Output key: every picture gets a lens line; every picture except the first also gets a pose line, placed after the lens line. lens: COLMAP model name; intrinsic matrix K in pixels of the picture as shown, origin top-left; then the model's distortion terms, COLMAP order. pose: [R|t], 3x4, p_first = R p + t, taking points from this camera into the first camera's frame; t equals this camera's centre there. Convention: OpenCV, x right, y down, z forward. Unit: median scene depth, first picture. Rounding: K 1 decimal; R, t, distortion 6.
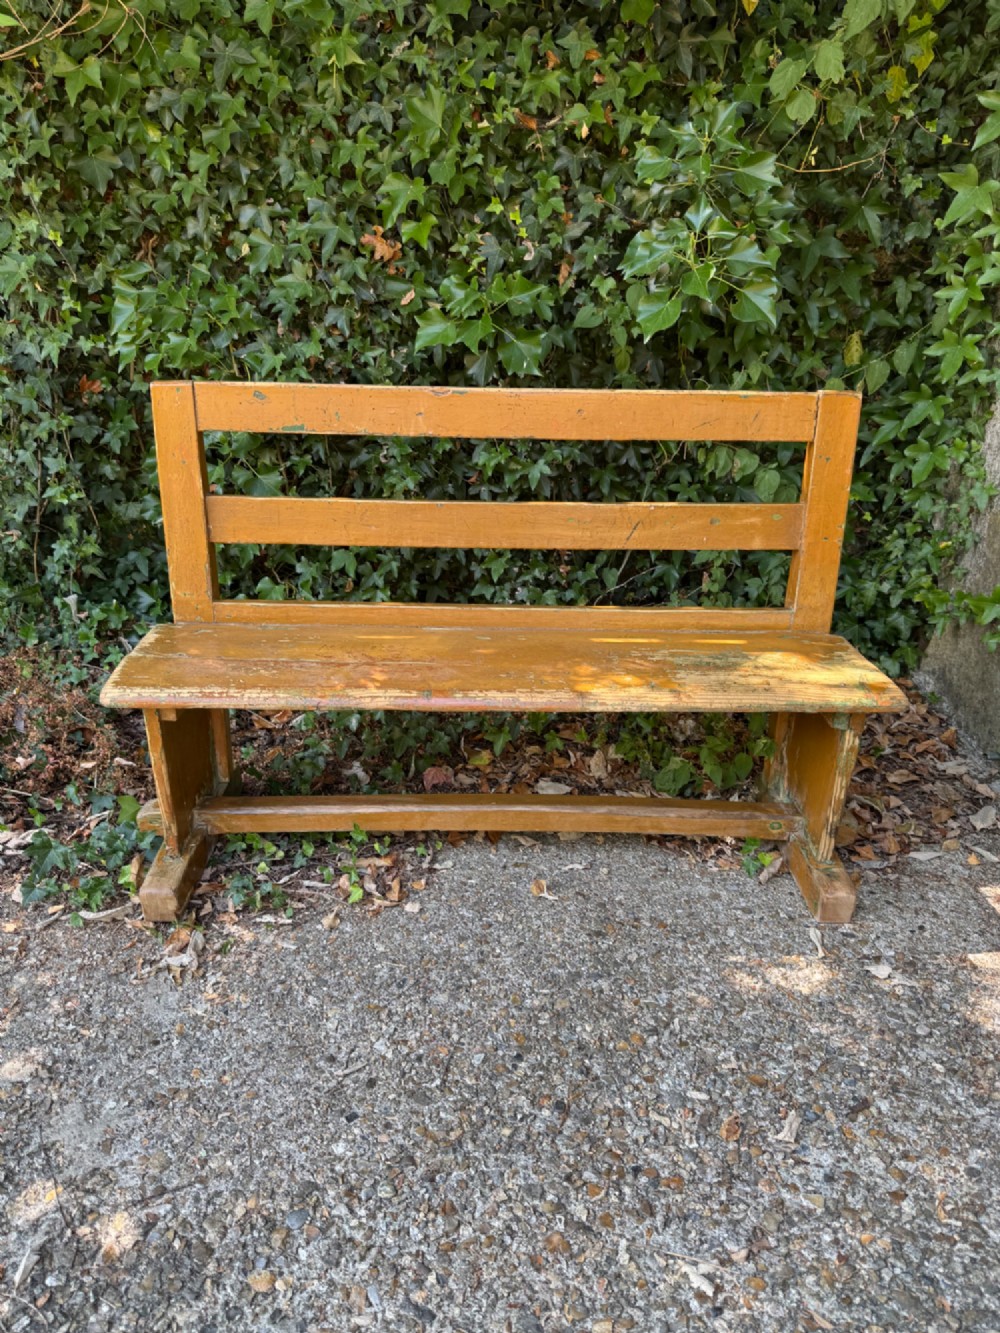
lens RADIAL K [[948.2, 0, 496.5], [0, 948.2, 668.7], [0, 0, 1]] dist [0.007315, -0.025811]
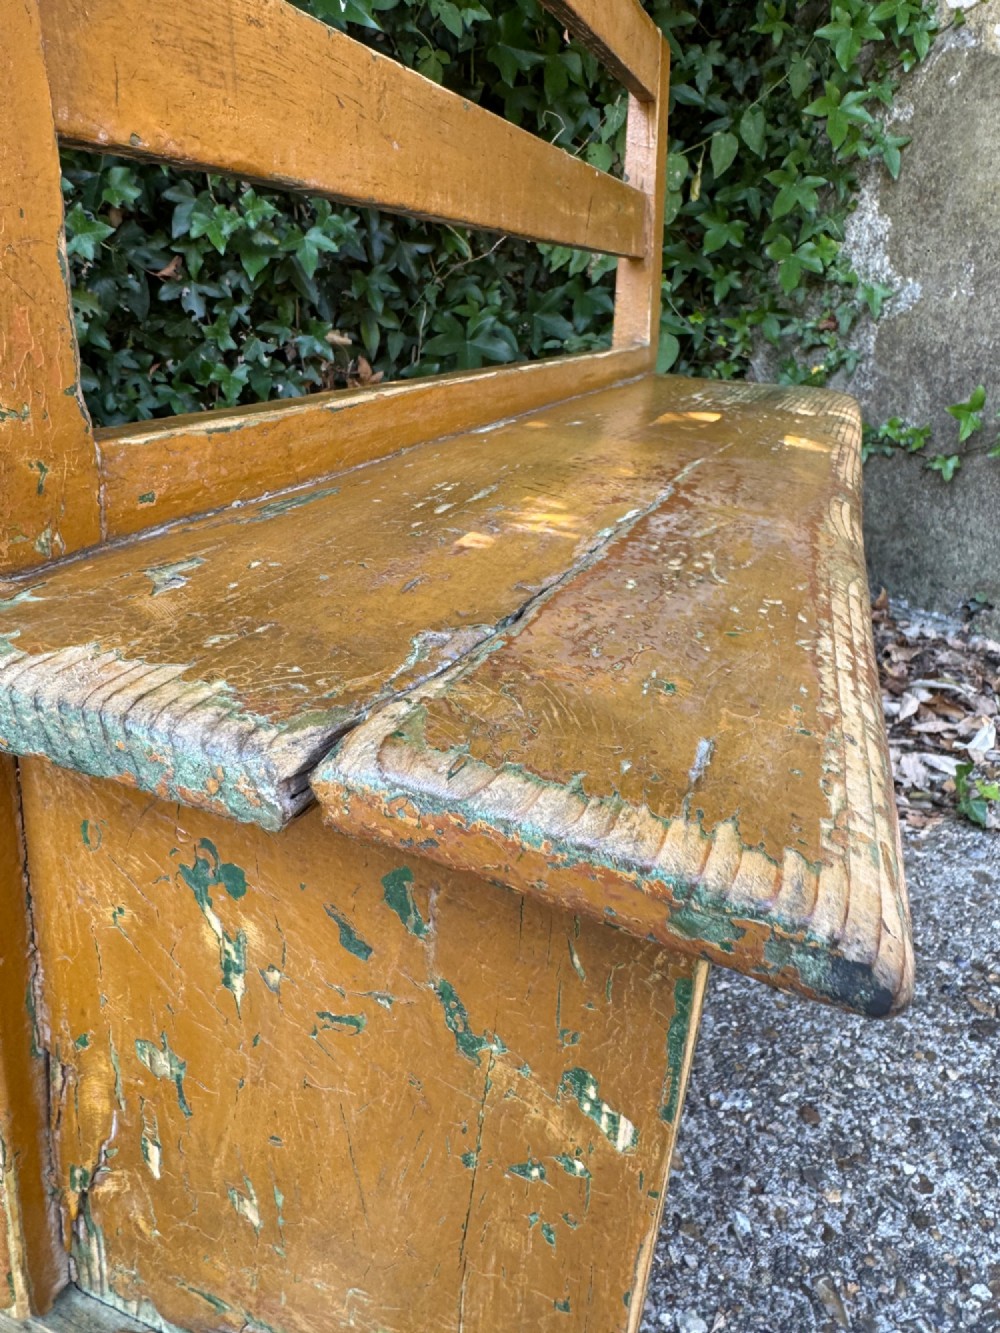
lens RADIAL K [[948.5, 0, 503.0], [0, 948.5, 604.0], [0, 0, 1]] dist [-0.010200, 0.008531]
pose [[0.812788, -0.131845, 0.567444, -0.270688], [0.161653, 0.986845, -0.002254, 0.029256], [-0.559682, 0.093561, 0.823409, 0.603498]]
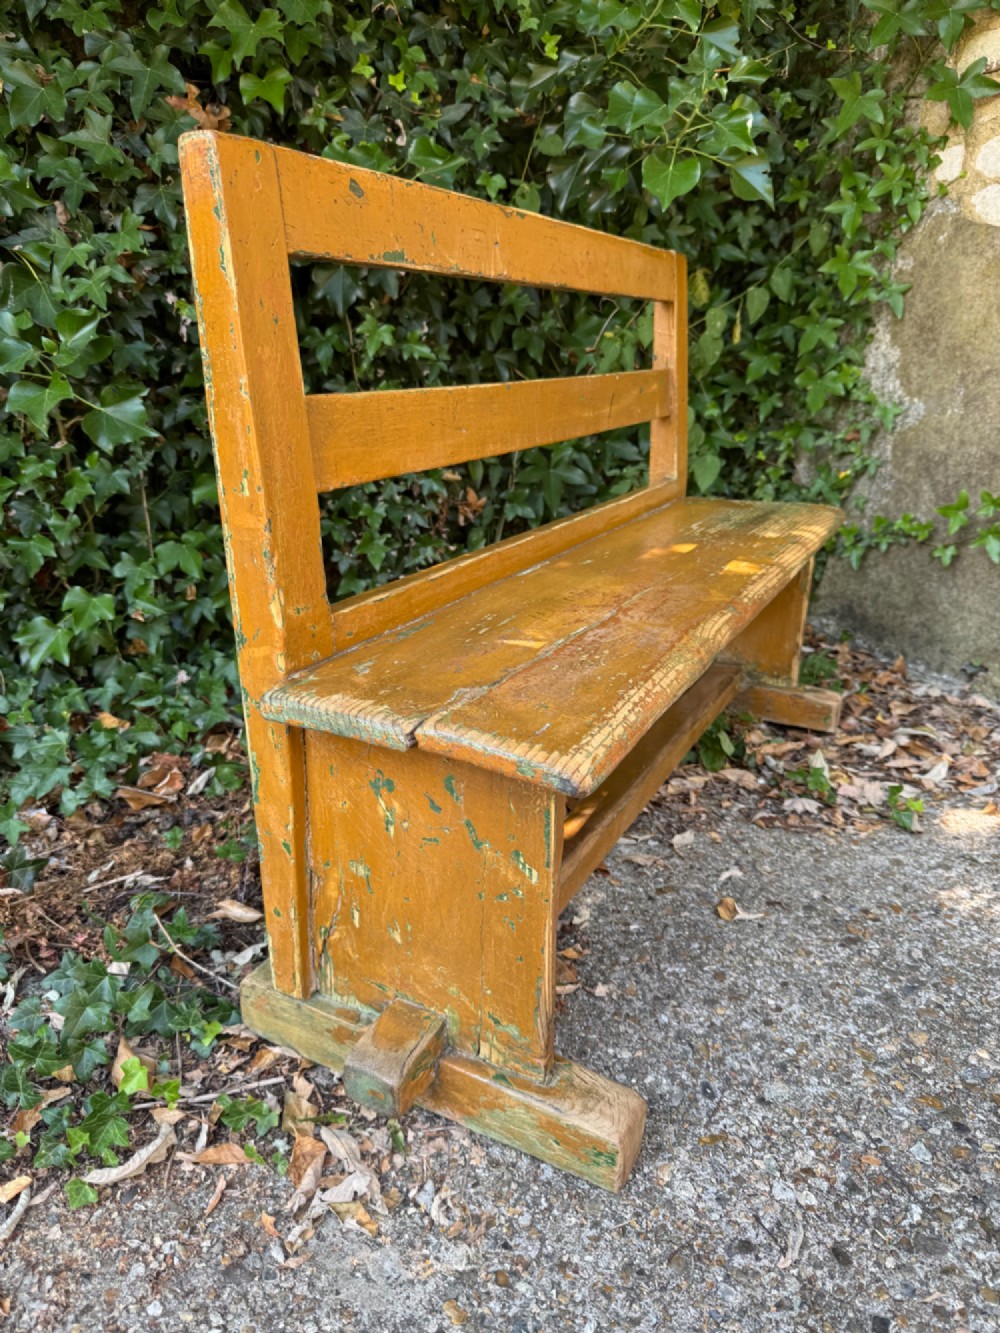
lens RADIAL K [[960.6, 0, 496.1], [0, 960.6, 669.9], [0, 0, 1]] dist [-0.008485, -0.008628]
pose [[0.884620, -0.144922, 0.443222, -0.363026], [0.176636, 0.983792, -0.030871, 0.039431], [-0.431565, 0.105598, 0.895880, 0.355427]]
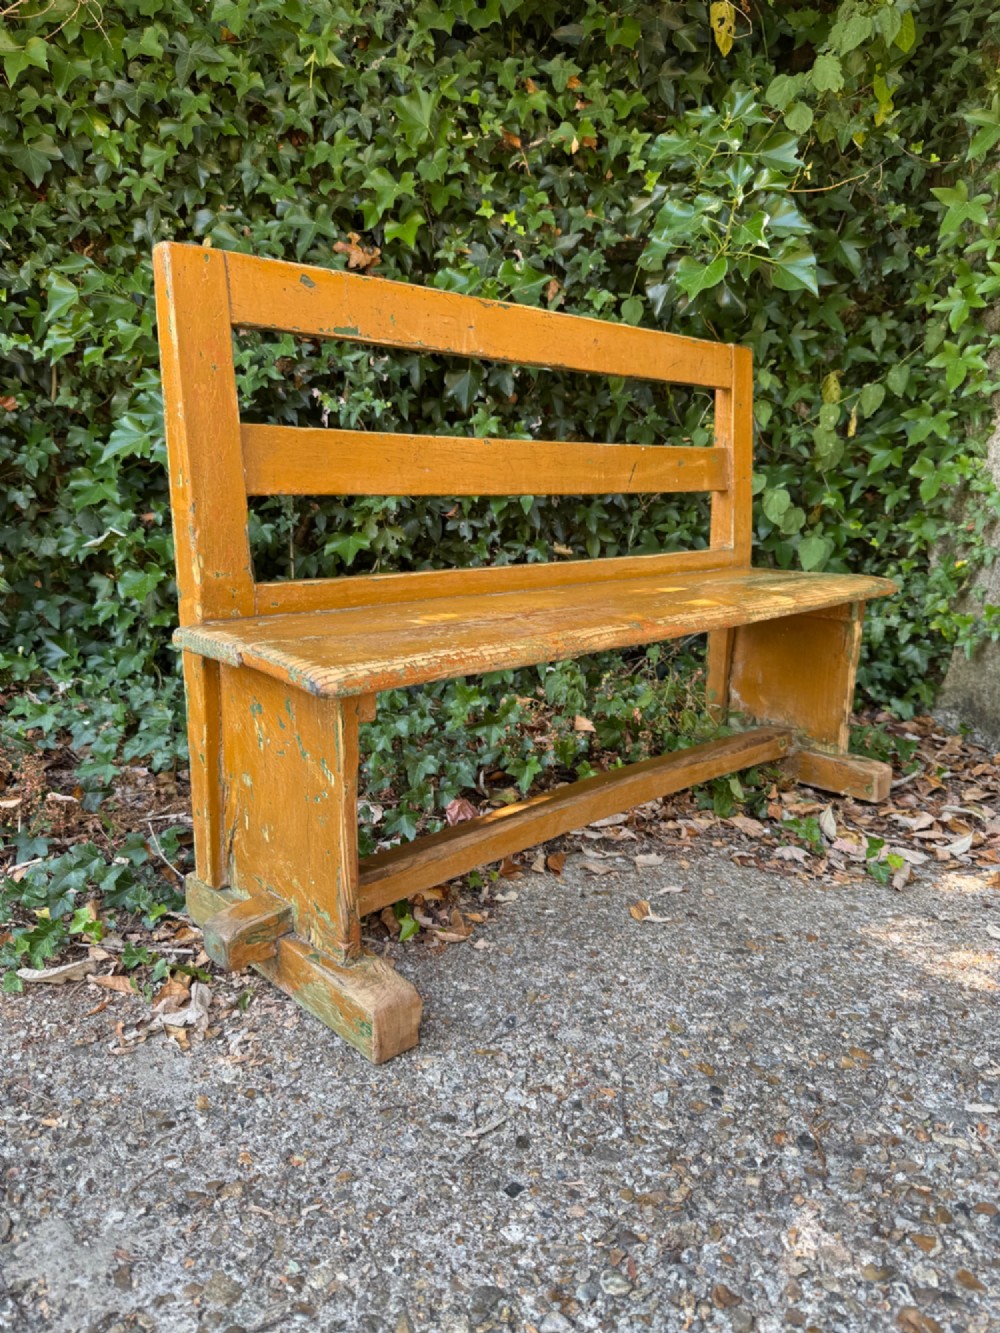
lens RADIAL K [[954.4, 0, 499.0], [0, 954.4, 671.5], [0, 0, 1]] dist [-0.008674, -0.005430]
pose [[0.986701, -0.019055, 0.161427, -0.170140], [0.050745, 0.979580, -0.194545, 0.165309], [-0.154423, 0.200149, 0.967519, 0.198715]]
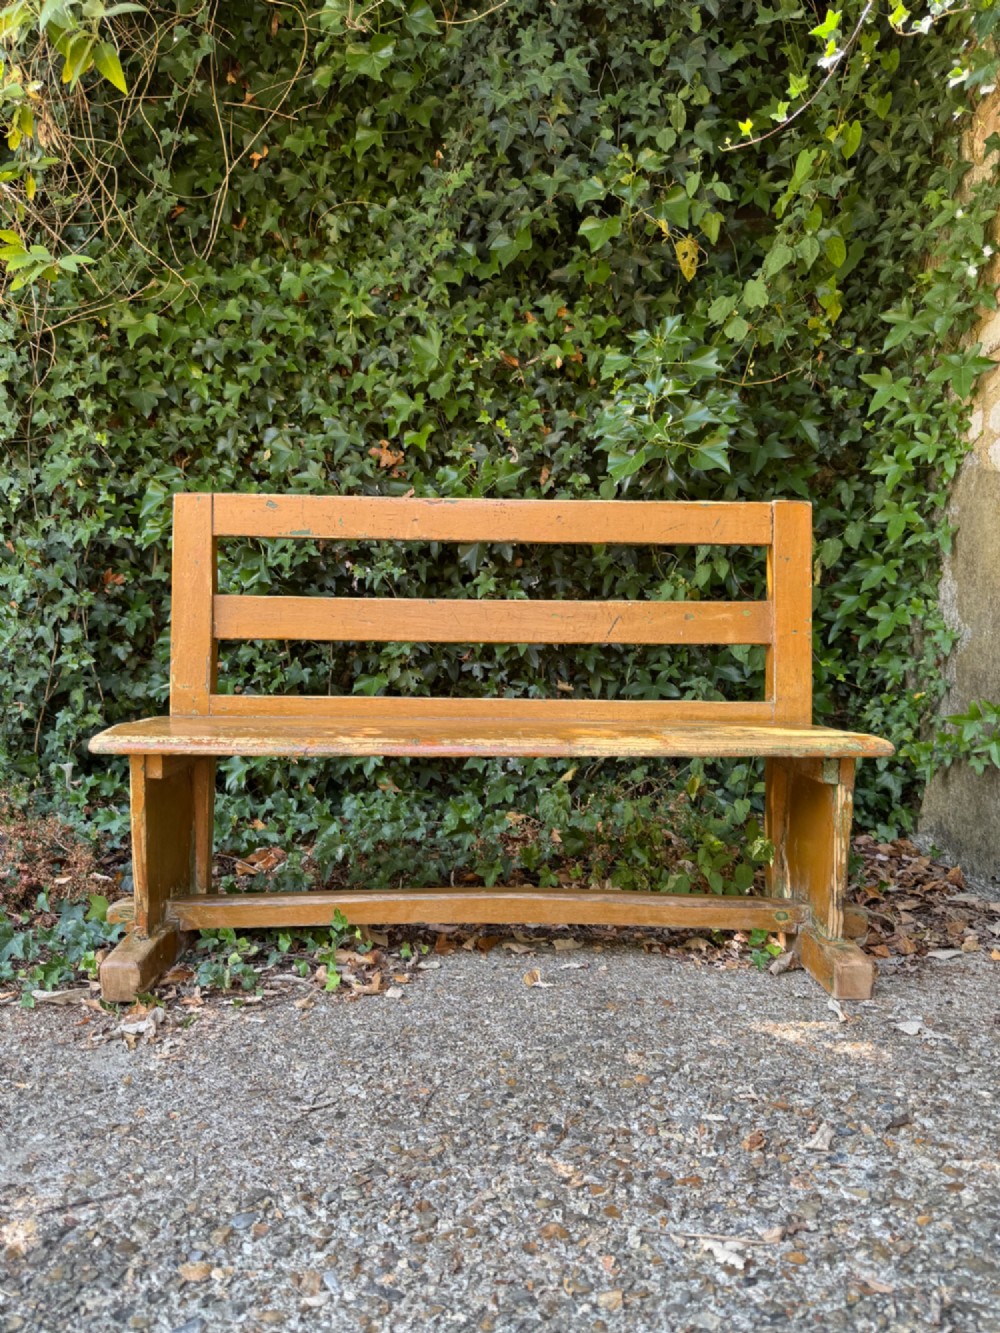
lens RADIAL K [[948.2, 0, 496.5], [0, 948.2, 668.7], [0, 0, 1]] dist [0.007315, -0.025811]
pose [[0.999962, -0.007964, 0.003673, 0.008071], [0.008750, 0.933894, -0.357443, 0.249286], [-0.000583, 0.357461, 0.933928, 0.024858]]
